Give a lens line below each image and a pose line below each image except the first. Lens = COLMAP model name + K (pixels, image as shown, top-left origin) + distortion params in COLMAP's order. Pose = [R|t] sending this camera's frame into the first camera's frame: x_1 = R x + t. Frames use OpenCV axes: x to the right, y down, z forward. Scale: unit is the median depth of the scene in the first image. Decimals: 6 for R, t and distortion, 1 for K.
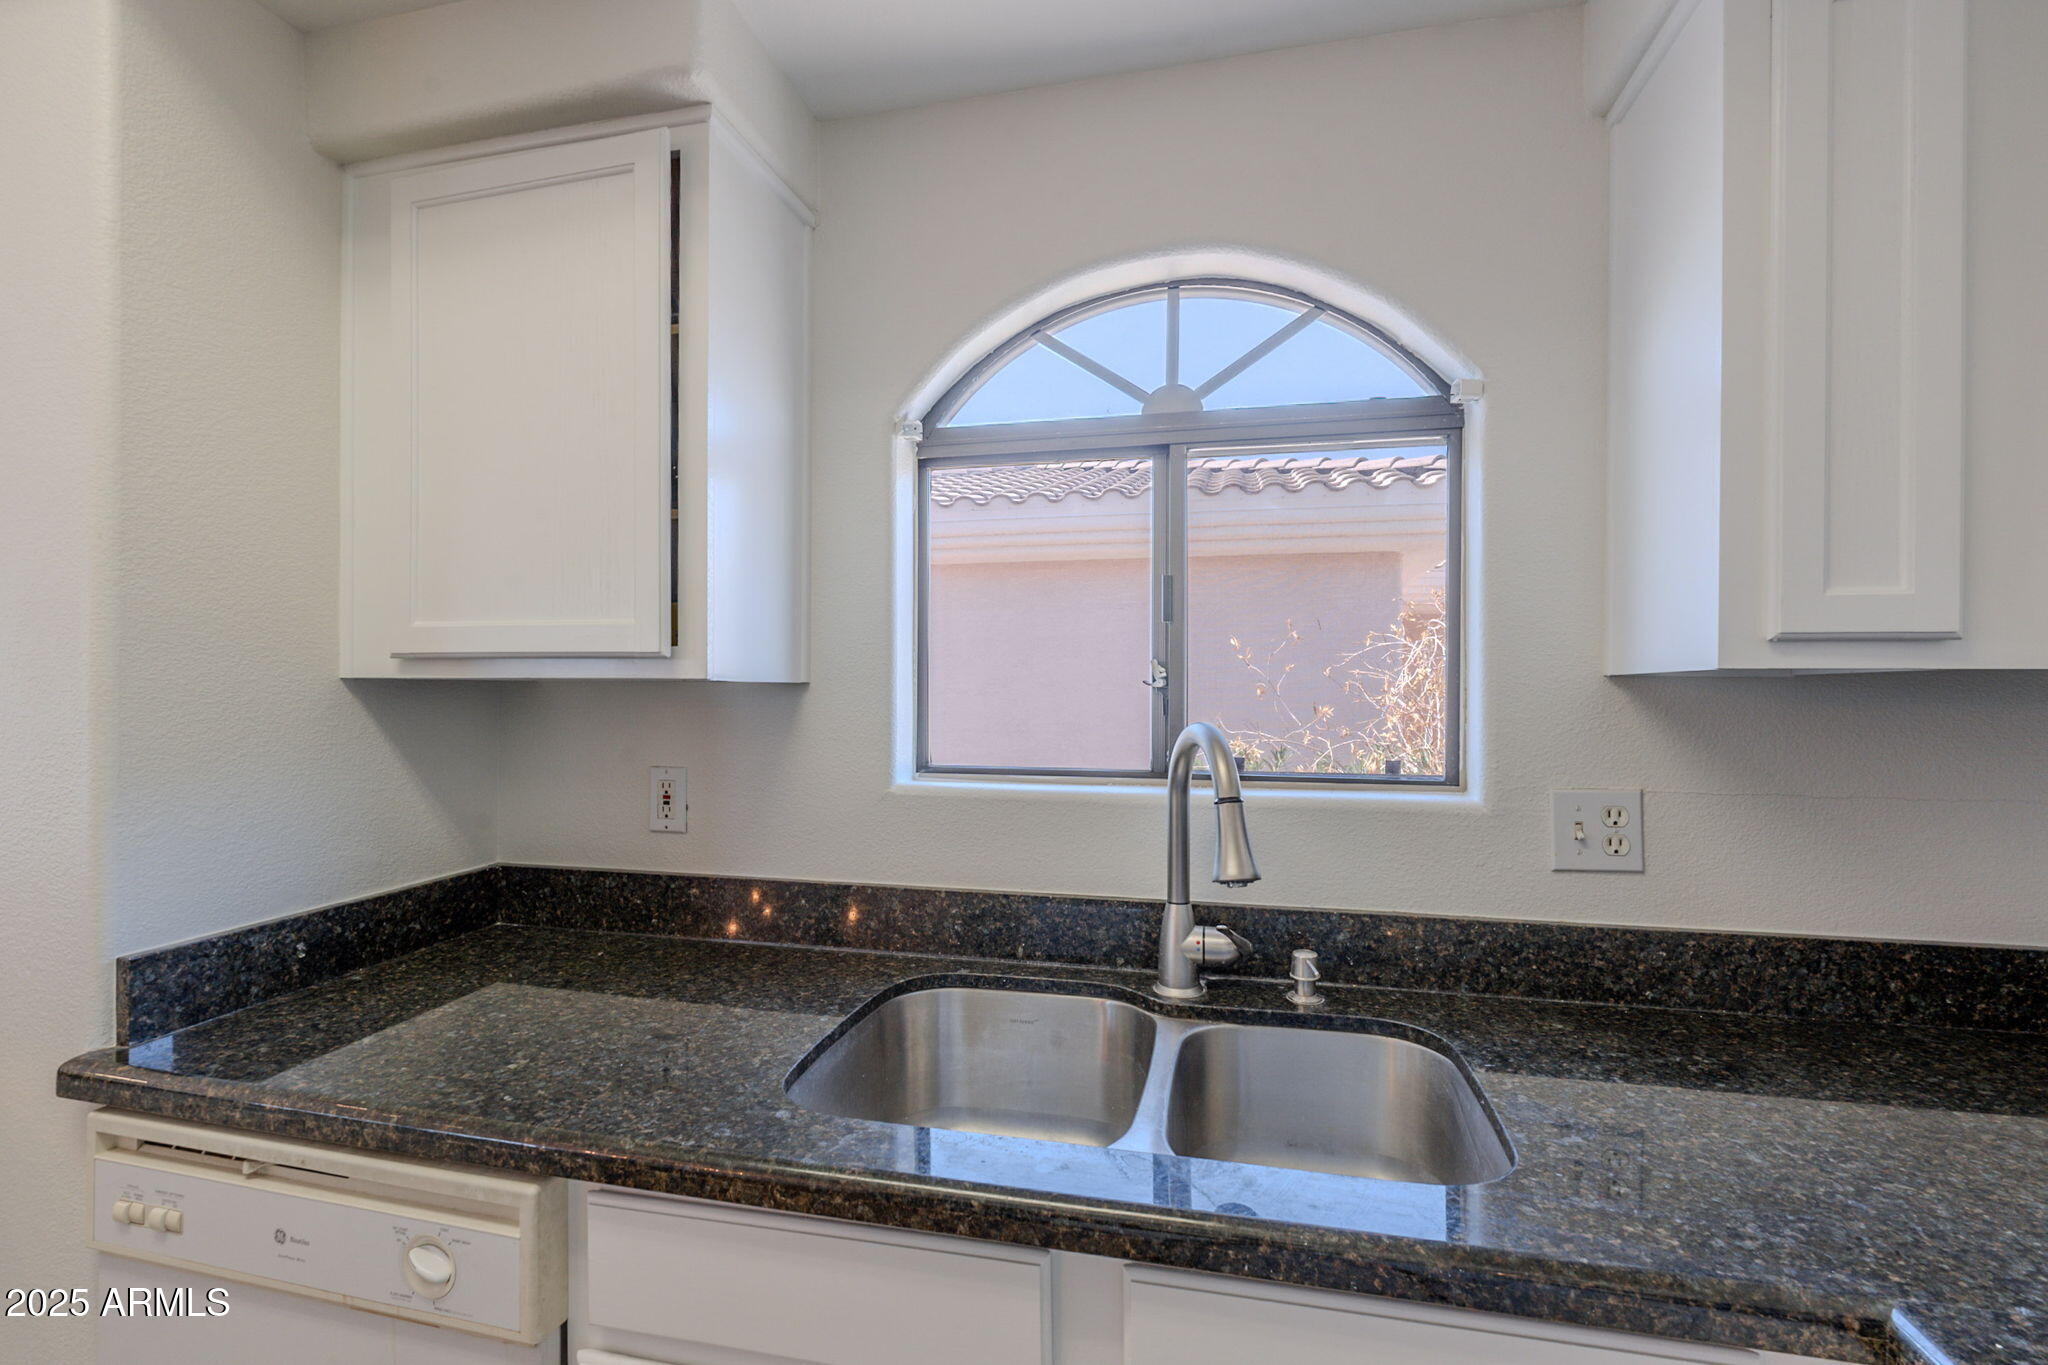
lens RADIAL K [[913.1, 0, 1018.3], [0, 913.1, 695.6], [0, 0, 1]] dist [0.000168, 0.000464]
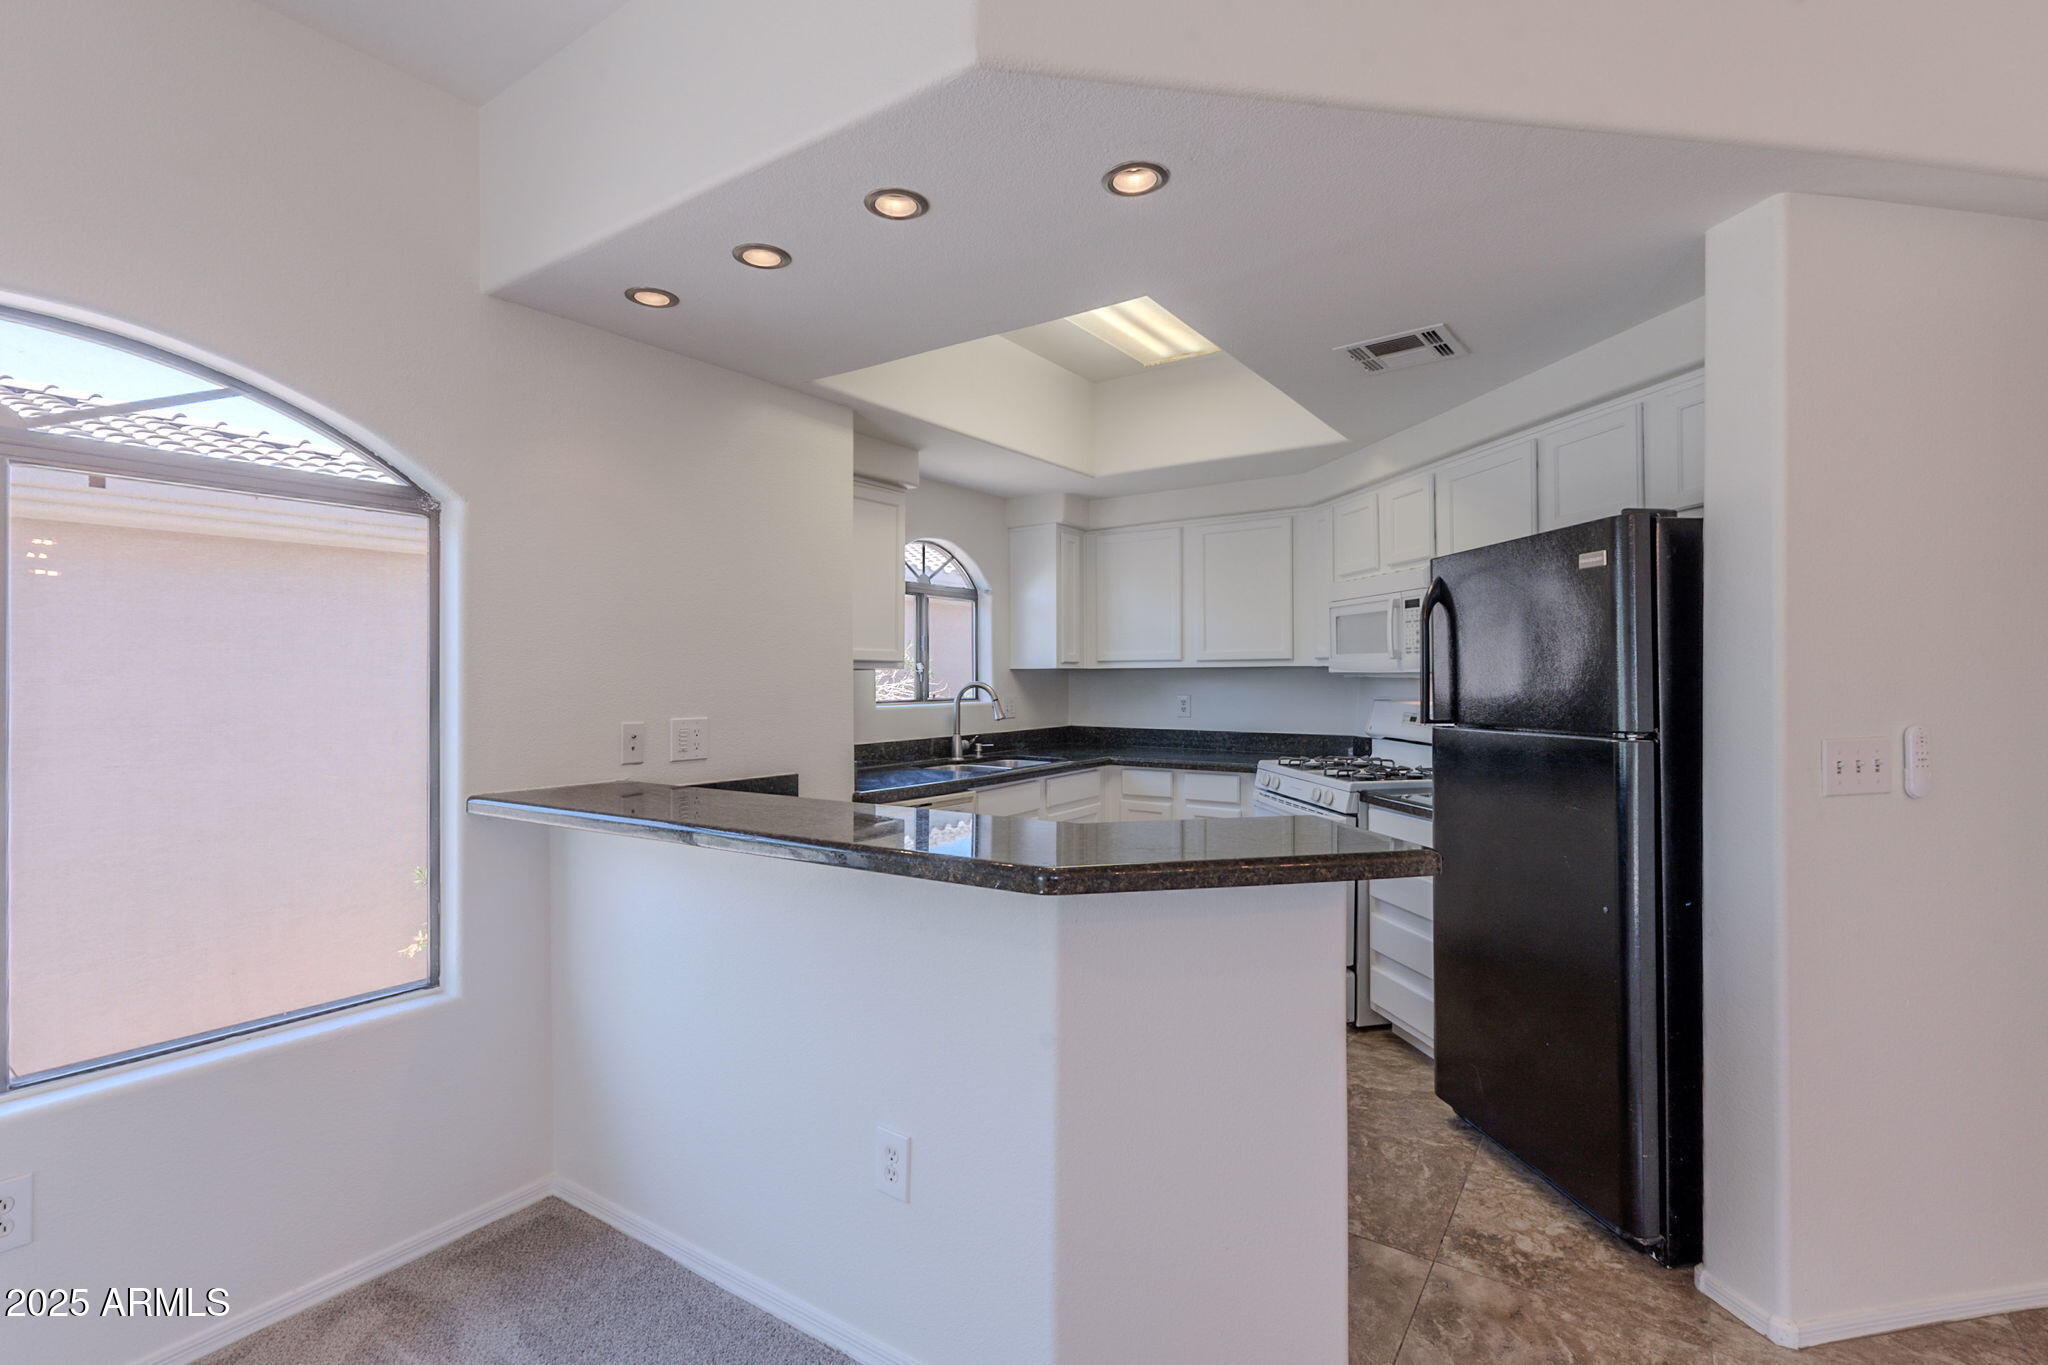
lens RADIAL K [[913.1, 0, 1044.4], [0, 913.1, 686.2], [0, 0, 1]] dist [0.000168, 0.000464]
pose [[0.347408, -0.014218, 0.937606, -2.796956], [0.010560, 0.999881, 0.011249, 0.009291], [-0.937655, 0.005993, 0.347517, -0.488644]]
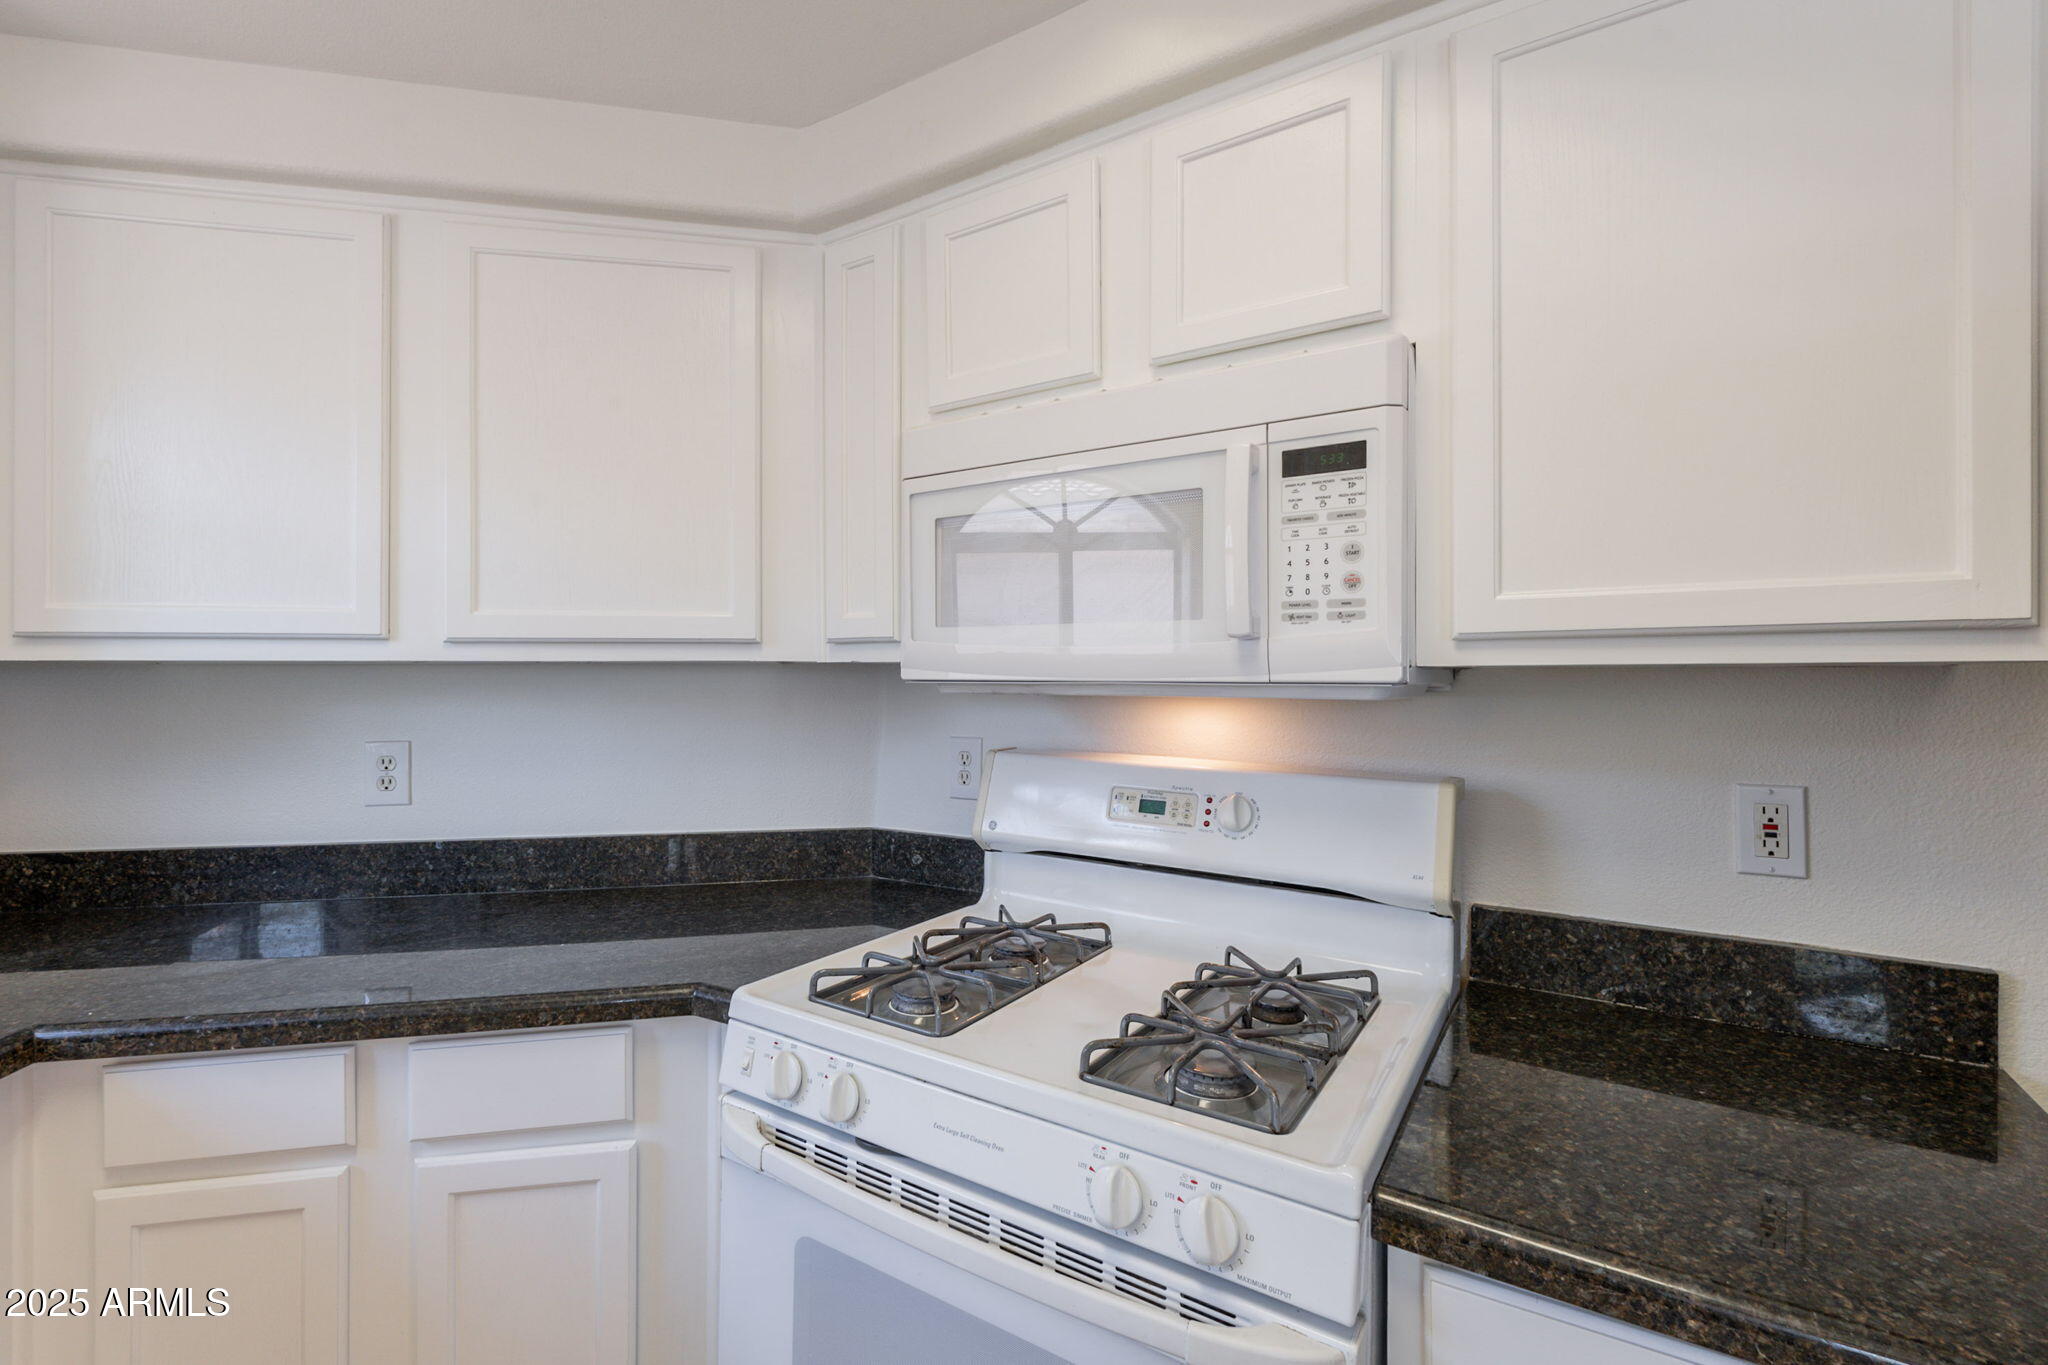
lens RADIAL K [[913.1, 0, 1010.2], [0, 913.1, 672.7], [0, 0, 1]] dist [0.000168, 0.000464]
pose [[-0.414631, 0.001969, 0.909988, -0.650771], [0.003951, 0.999992, -0.000364, 0.000466], [-0.909981, 0.003445, -0.414635, 0.006222]]
